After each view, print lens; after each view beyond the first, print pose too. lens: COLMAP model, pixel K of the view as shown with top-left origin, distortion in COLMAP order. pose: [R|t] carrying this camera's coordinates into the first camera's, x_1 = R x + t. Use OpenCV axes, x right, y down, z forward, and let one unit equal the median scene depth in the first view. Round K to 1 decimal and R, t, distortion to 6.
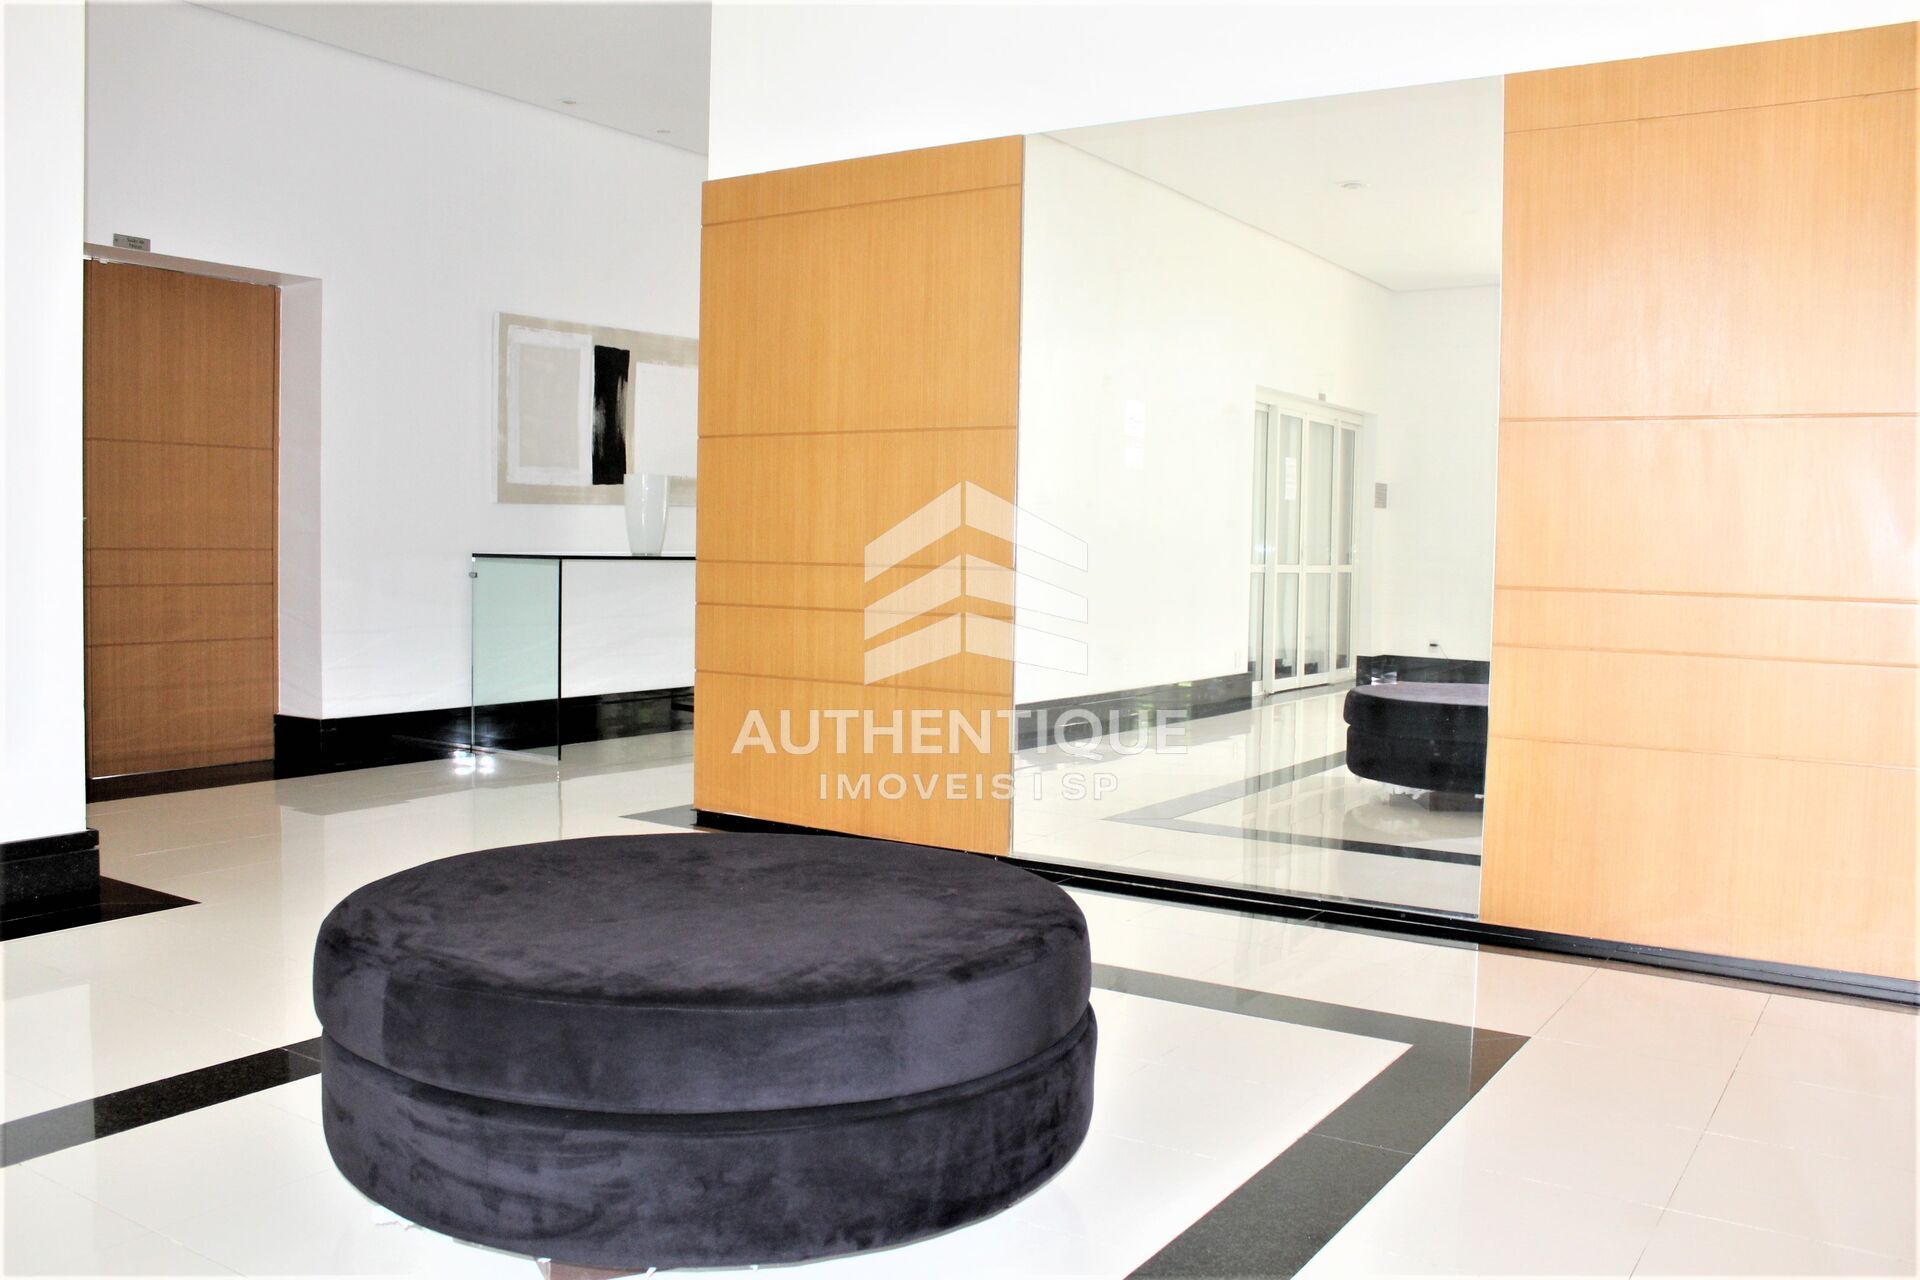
lens RADIAL K [[1614.5, 0, 958.1], [0, 1614.5, 640.8], [0, 0, 1]] dist [-0.015643, -0.004491]
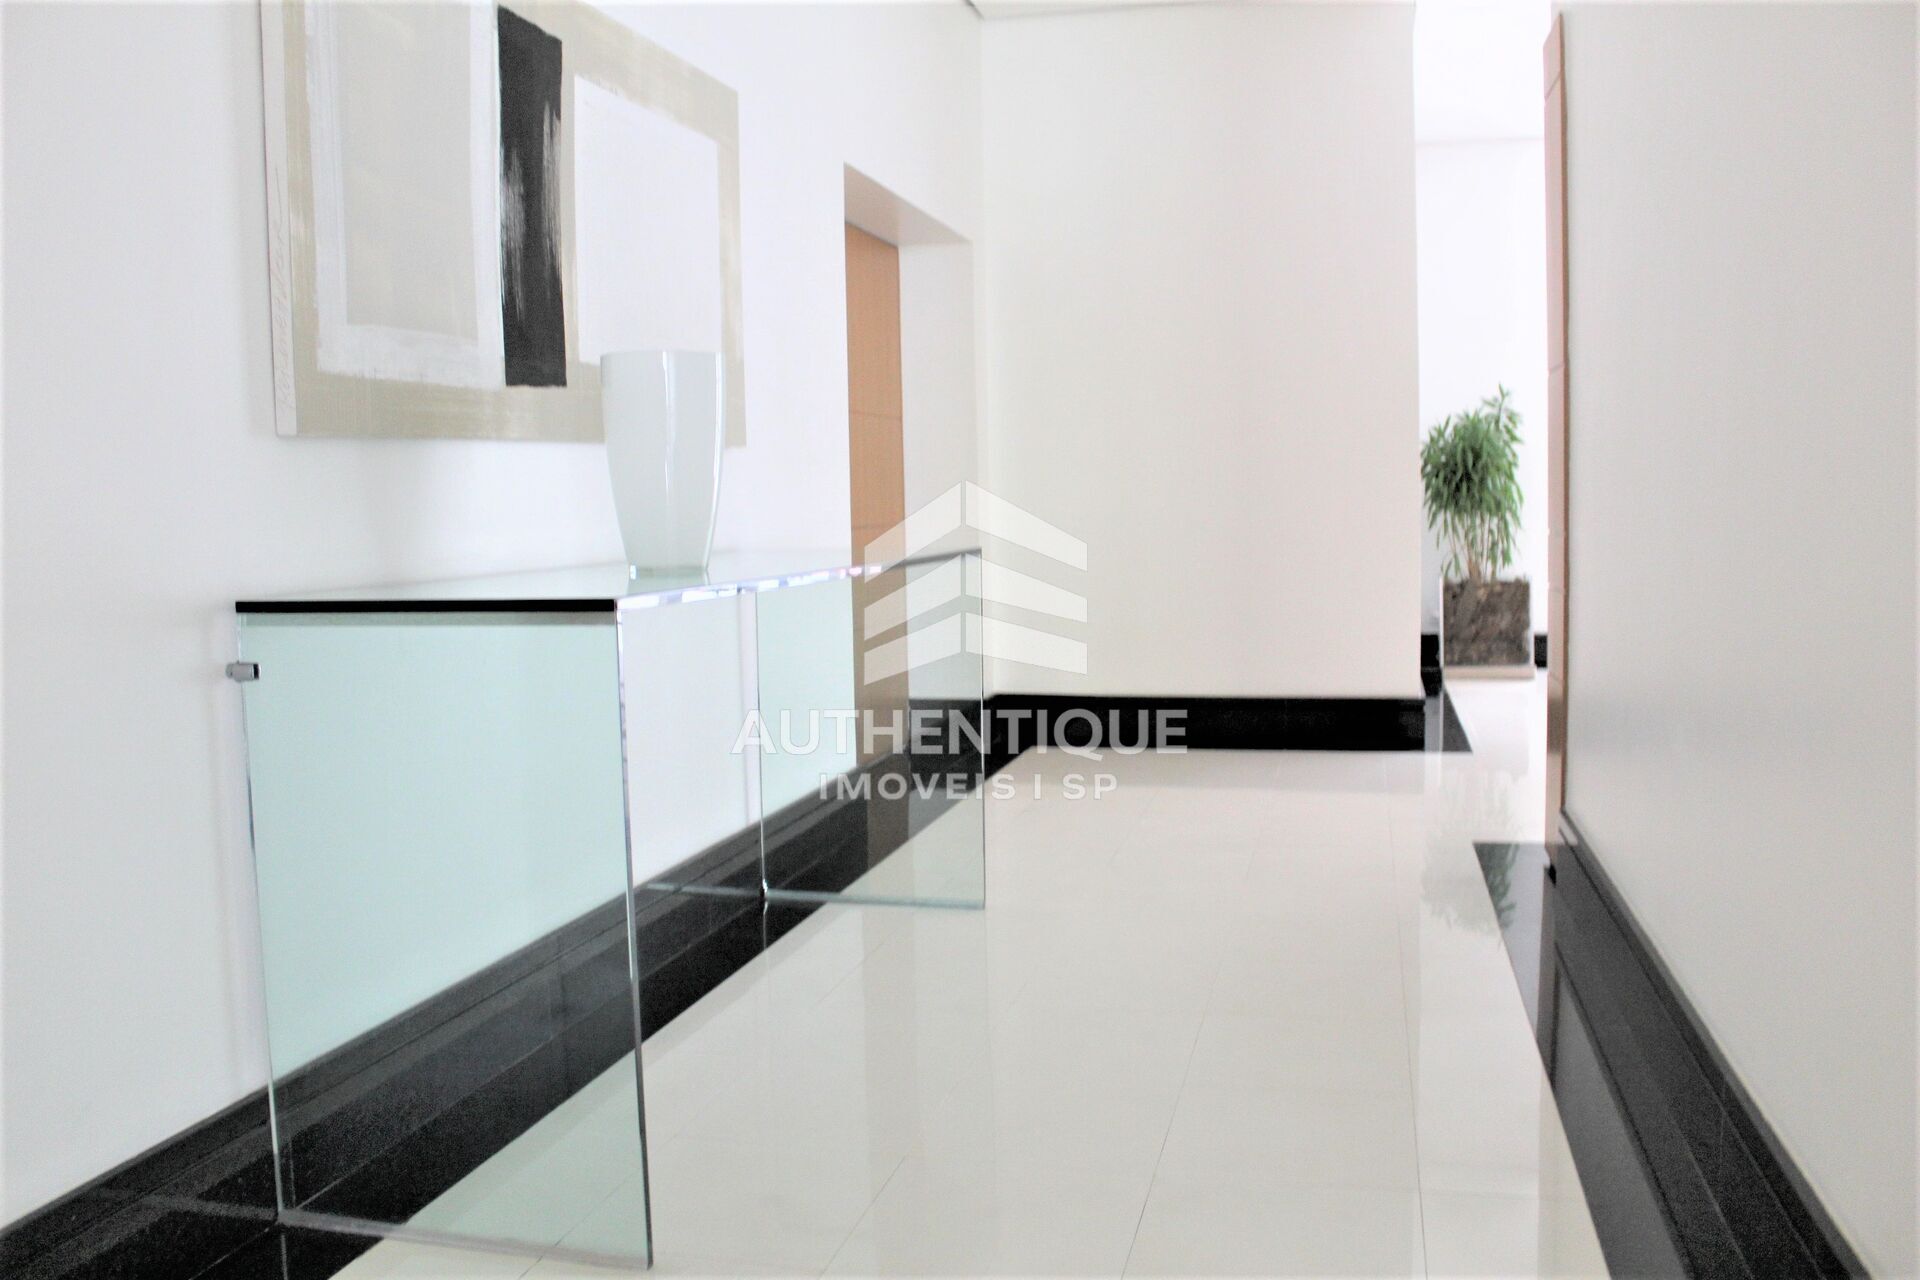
lens RADIAL K [[1614.5, 0, 960.9], [0, 1614.5, 634.0], [0, 0, 1]] dist [-0.015643, -0.004491]
pose [[0.954278, -0.048045, 0.295035, -0.239477], [0.038168, 0.998504, 0.039149, -0.050510], [-0.296475, -0.026098, 0.954684, 0.615954]]
